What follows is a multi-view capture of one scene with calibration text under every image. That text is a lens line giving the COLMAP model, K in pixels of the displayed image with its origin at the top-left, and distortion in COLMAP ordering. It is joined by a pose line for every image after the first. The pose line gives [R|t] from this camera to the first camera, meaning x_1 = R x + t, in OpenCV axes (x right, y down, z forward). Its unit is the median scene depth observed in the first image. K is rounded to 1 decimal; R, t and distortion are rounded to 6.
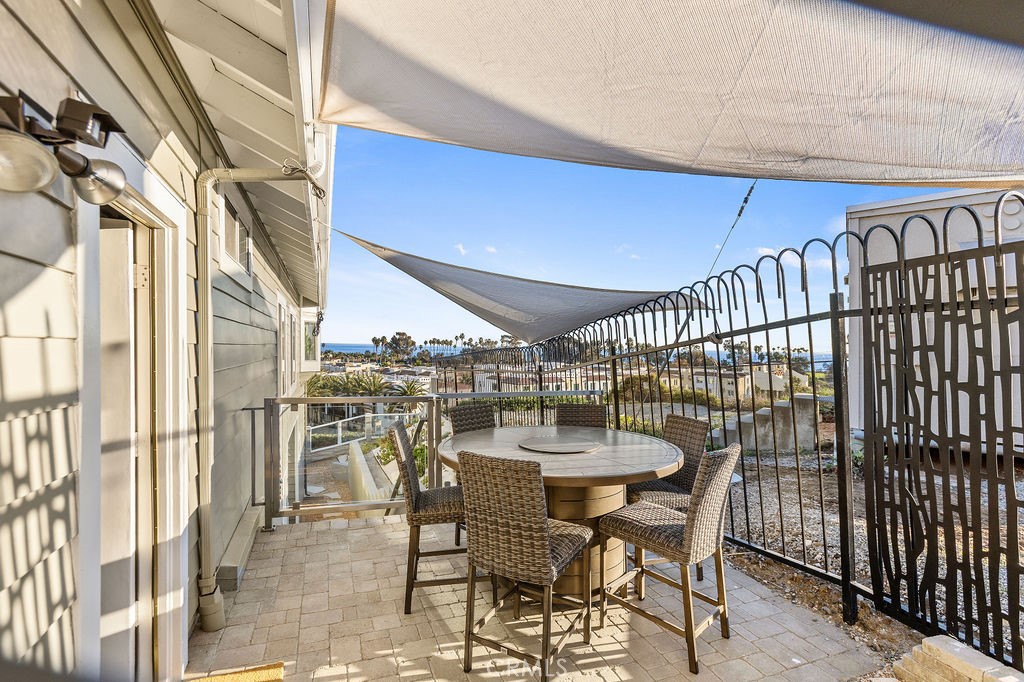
lens RADIAL K [[579.0, 0, 509.7], [0, 579.0, 353.4], [0, 0, 1]] dist [-0.000663, -0.000014]
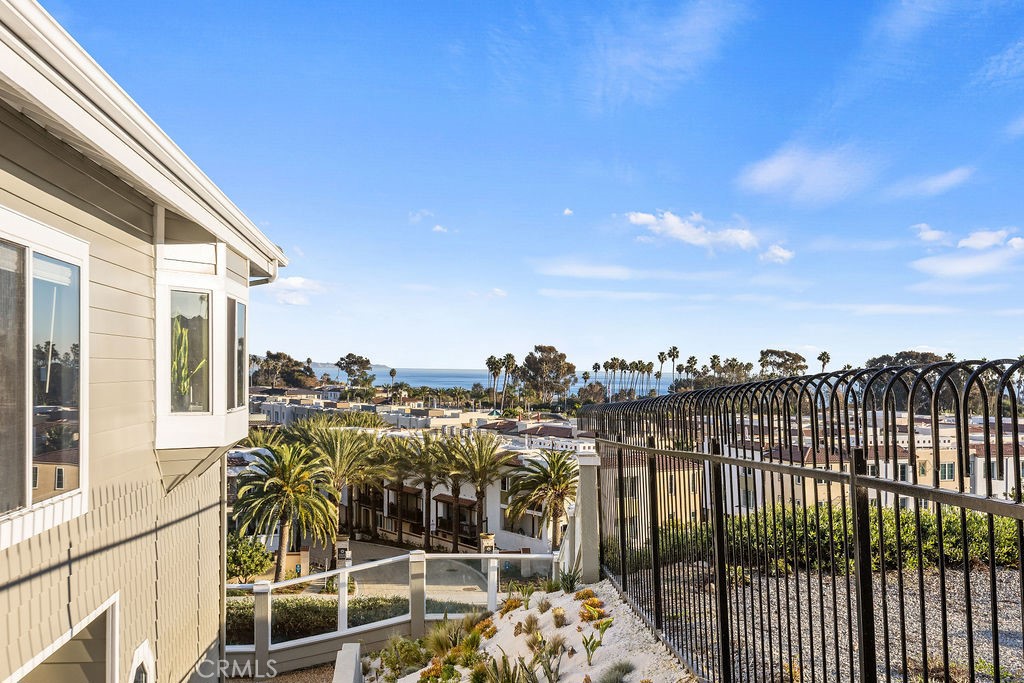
lens RADIAL K [[1014.2, 0, 512.0], [0, 1014.2, 341.5], [0, 0, 1]] dist [0.004017, 0.000432]
pose [[0.970778, -0.008634, -0.239824, -0.013130], [-0.002866, 0.998864, -0.047561, 0.000063], [0.239963, 0.046859, 0.969651, 0.184061]]
